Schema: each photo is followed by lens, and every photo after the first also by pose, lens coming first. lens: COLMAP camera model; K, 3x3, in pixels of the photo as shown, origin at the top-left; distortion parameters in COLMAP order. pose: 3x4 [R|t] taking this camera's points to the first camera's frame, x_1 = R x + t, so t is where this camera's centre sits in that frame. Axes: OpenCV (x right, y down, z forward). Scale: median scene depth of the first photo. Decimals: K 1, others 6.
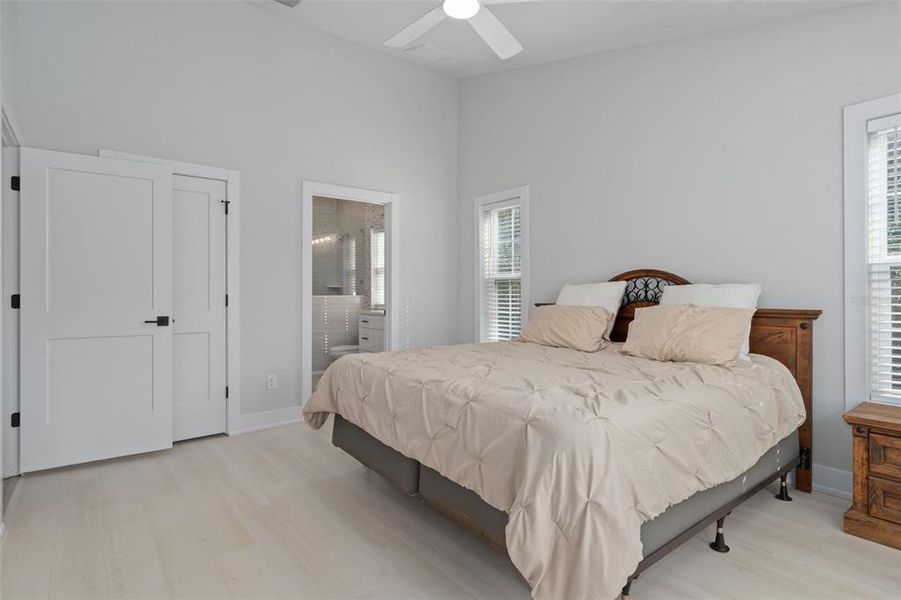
lens RADIAL K [[451.8, 0, 450.5], [0, 451.8, 300.0], [0, 0, 1]] dist [0.001426, 0.000213]
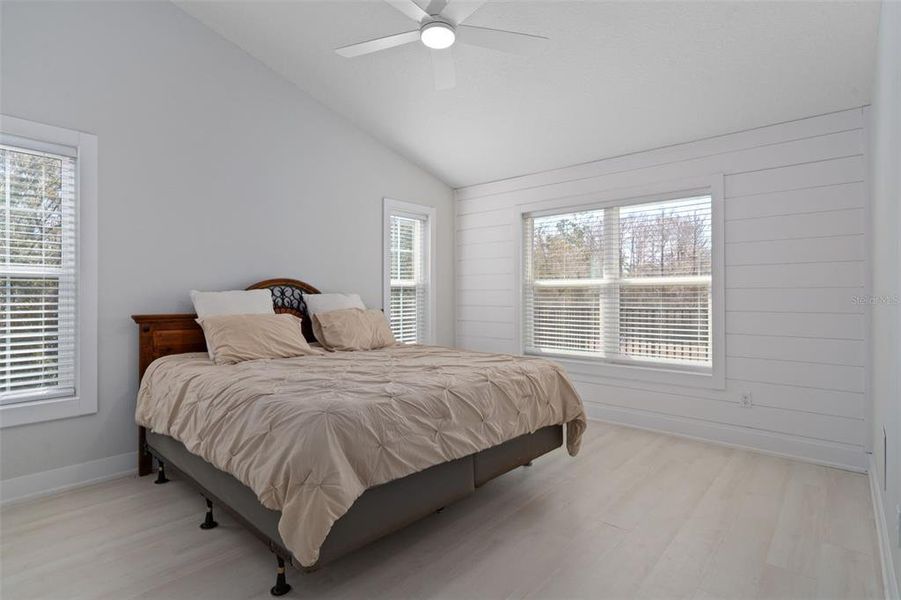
lens RADIAL K [[451.8, 0, 450.5], [0, 451.8, 300.0], [0, 0, 1]] dist [0.001426, 0.000213]
pose [[-0.188588, 0.003886, 0.982049, -0.724844], [0.019767, 0.999805, -0.000160, -0.008101], [-0.981857, 0.019381, -0.188628, 0.813582]]
